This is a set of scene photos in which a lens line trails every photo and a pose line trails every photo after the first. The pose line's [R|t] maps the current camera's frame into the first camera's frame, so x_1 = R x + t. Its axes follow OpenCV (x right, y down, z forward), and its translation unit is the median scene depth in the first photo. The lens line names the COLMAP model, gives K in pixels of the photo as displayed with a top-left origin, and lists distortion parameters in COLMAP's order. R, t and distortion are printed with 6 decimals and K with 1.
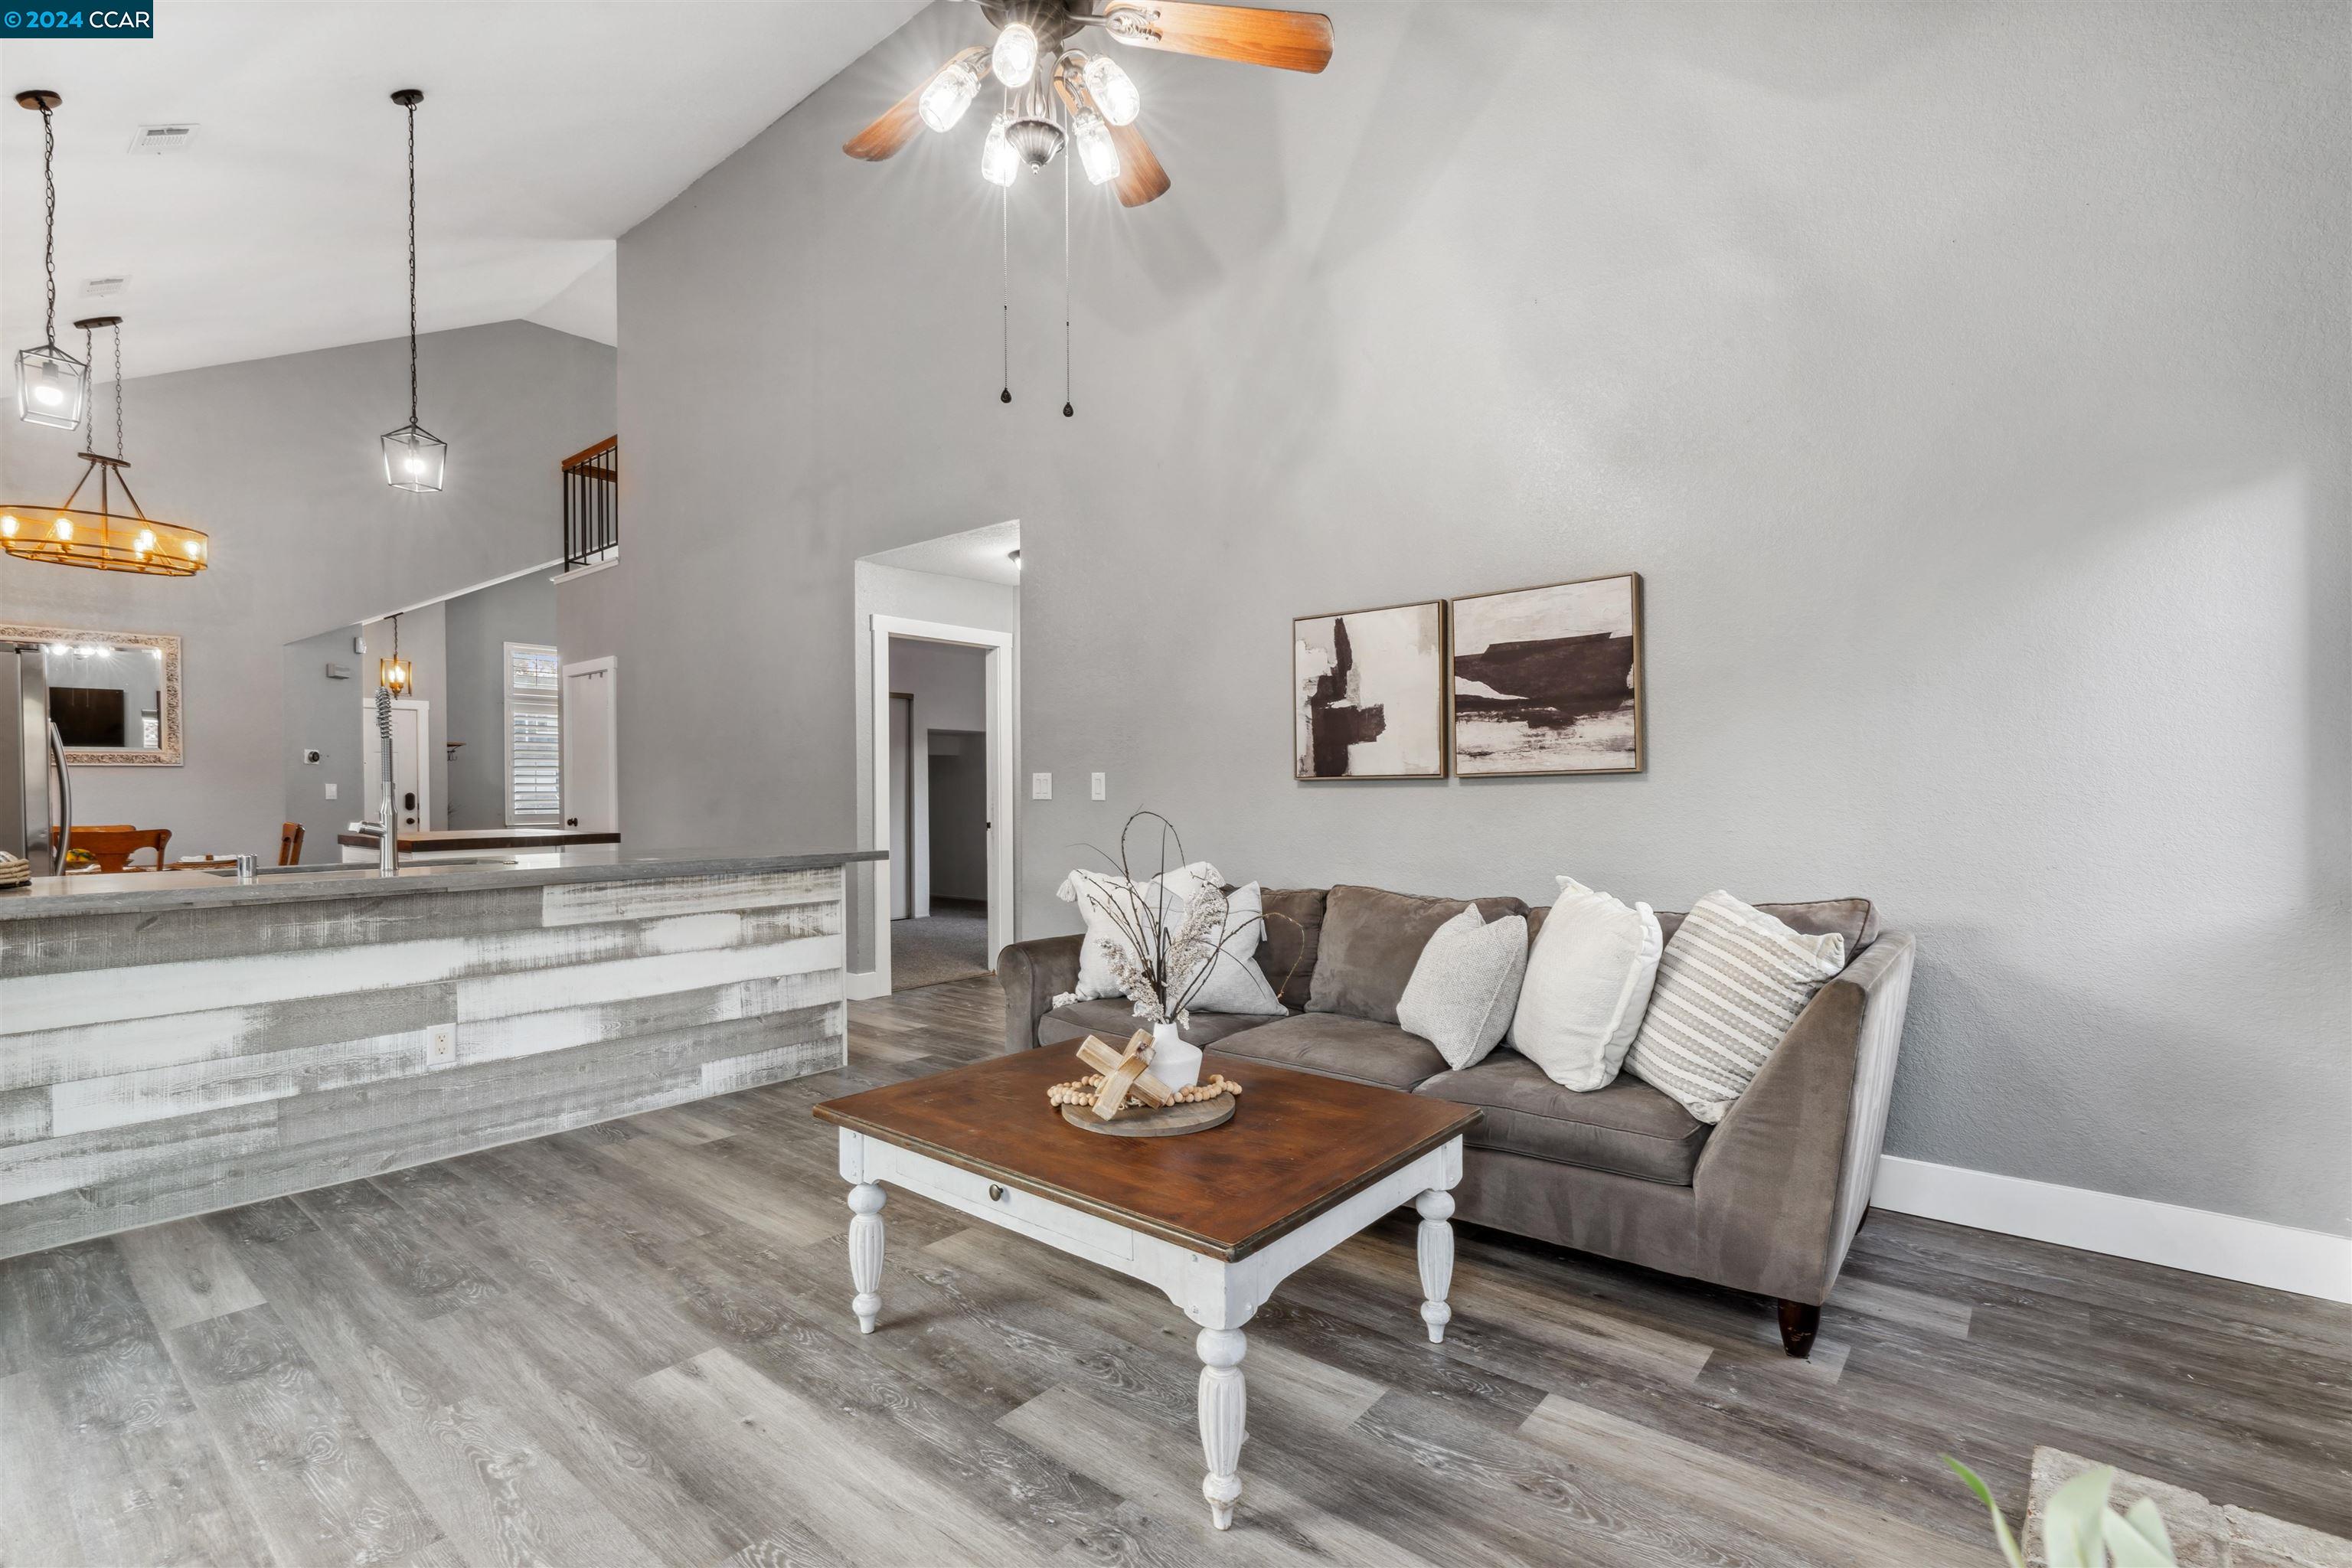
lens RADIAL K [[1076.6, 0, 1178.2], [0, 1076.6, 799.6], [0, 0, 1]] dist [-0.002571, 0.001452]
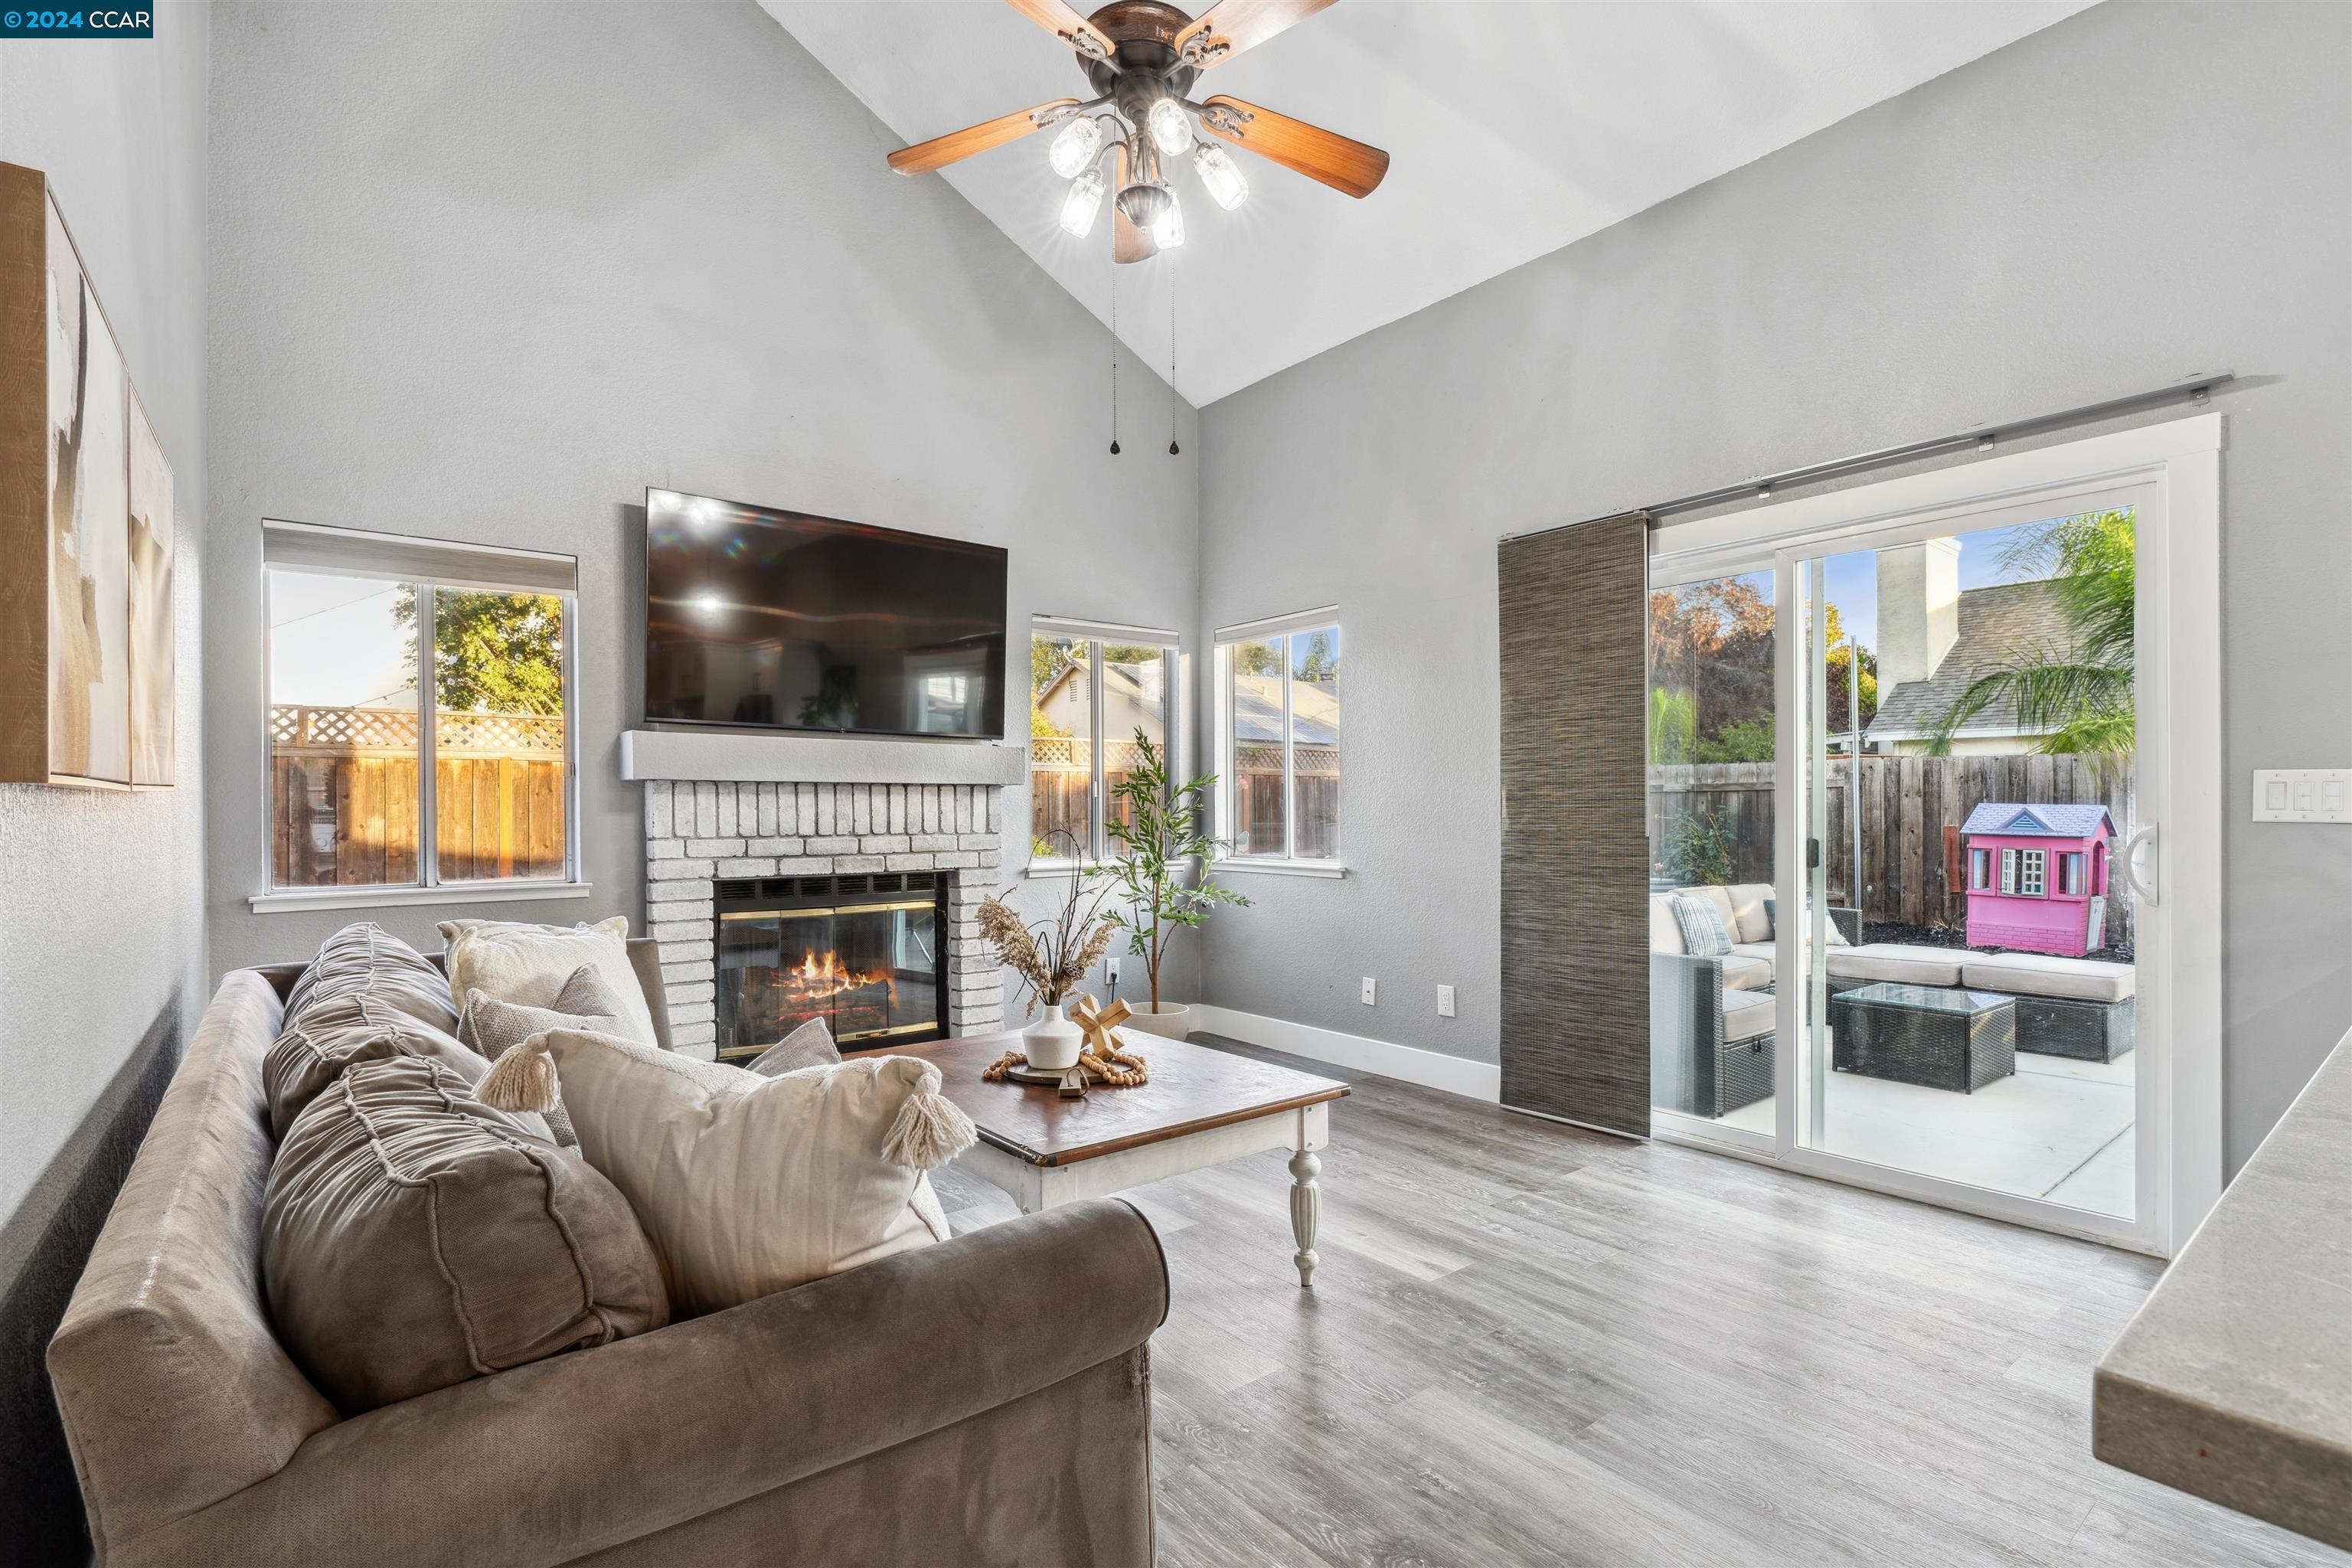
lens RADIAL K [[1084.3, 0, 1171.9], [0, 1084.3, 810.0], [0, 0, 1]] dist [-0.005370, -0.000266]
pose [[-0.979158, 0.011255, 0.202786, -0.240017], [0.013256, 0.999876, 0.008515, -0.011313], [-0.202665, 0.011025, -0.979186, 1.330092]]
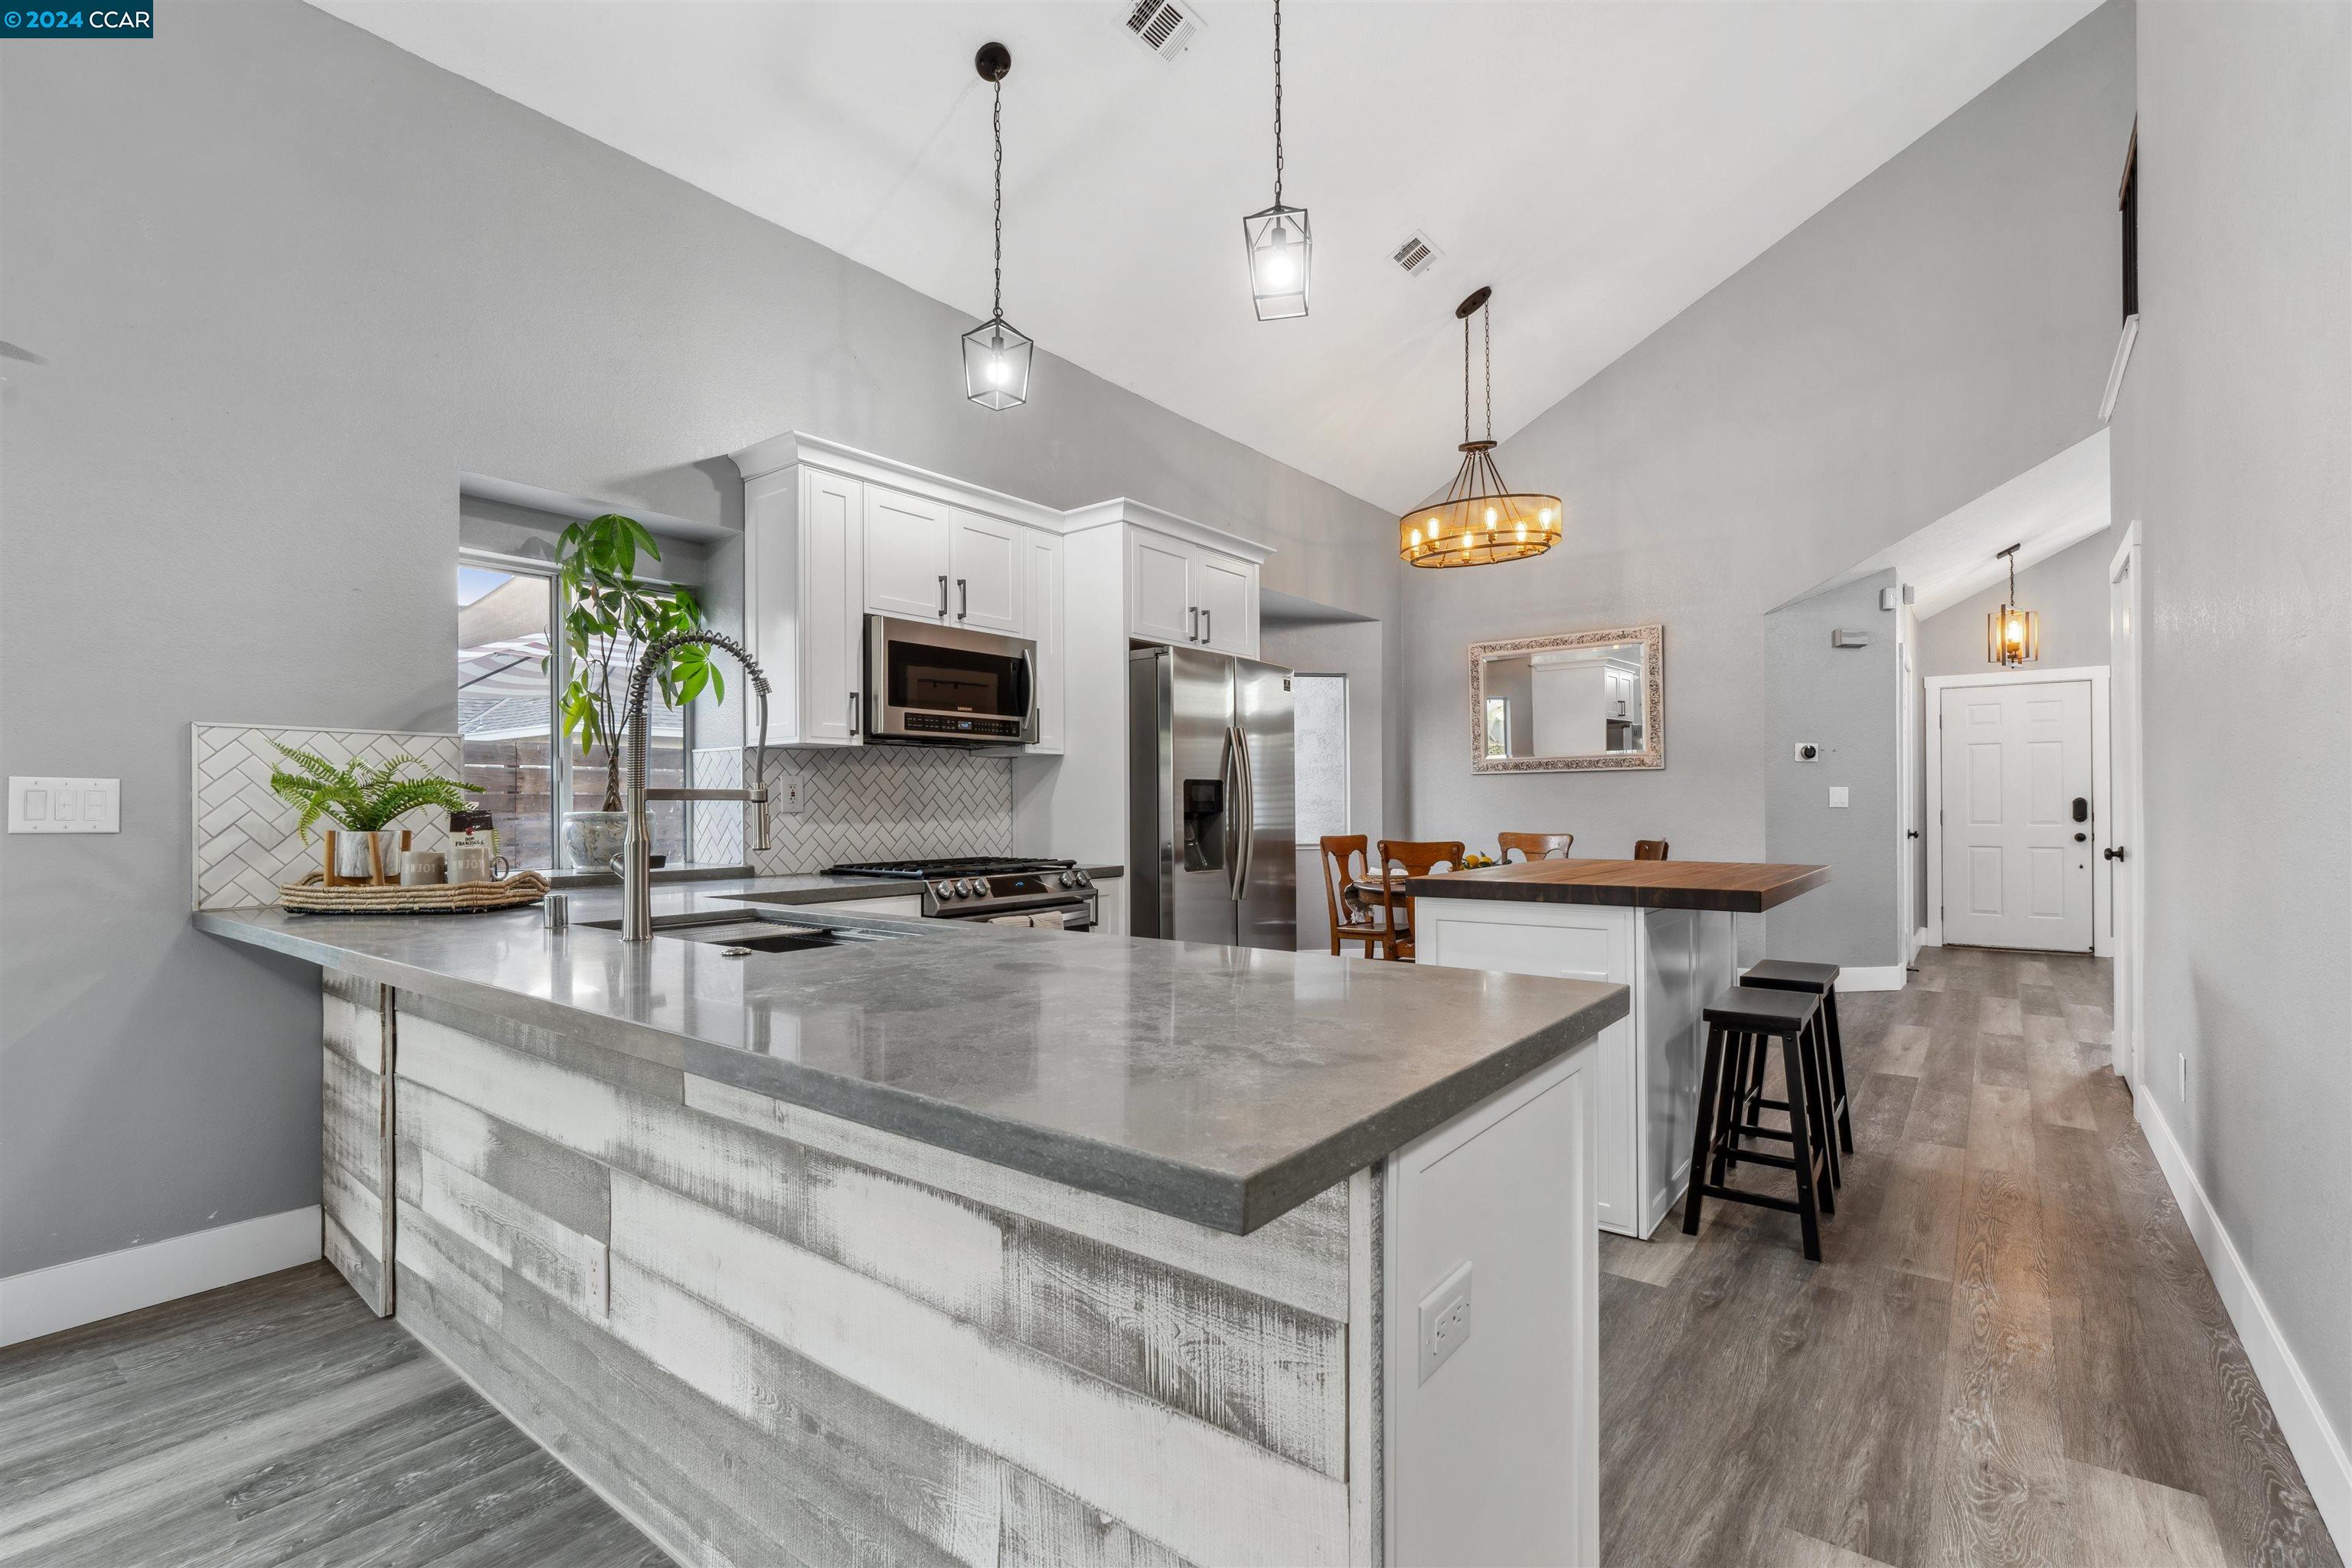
lens RADIAL K [[1063.7, 0, 1196.1], [0, 1063.7, 801.1], [0, 0, 1]] dist [-0.005535, 0.000456]
pose [[0.047418, 0.003643, -0.998868, -0.131329], [-0.004316, 0.999985, 0.003443, -0.012189], [0.998866, 0.004147, 0.047433, 1.171706]]
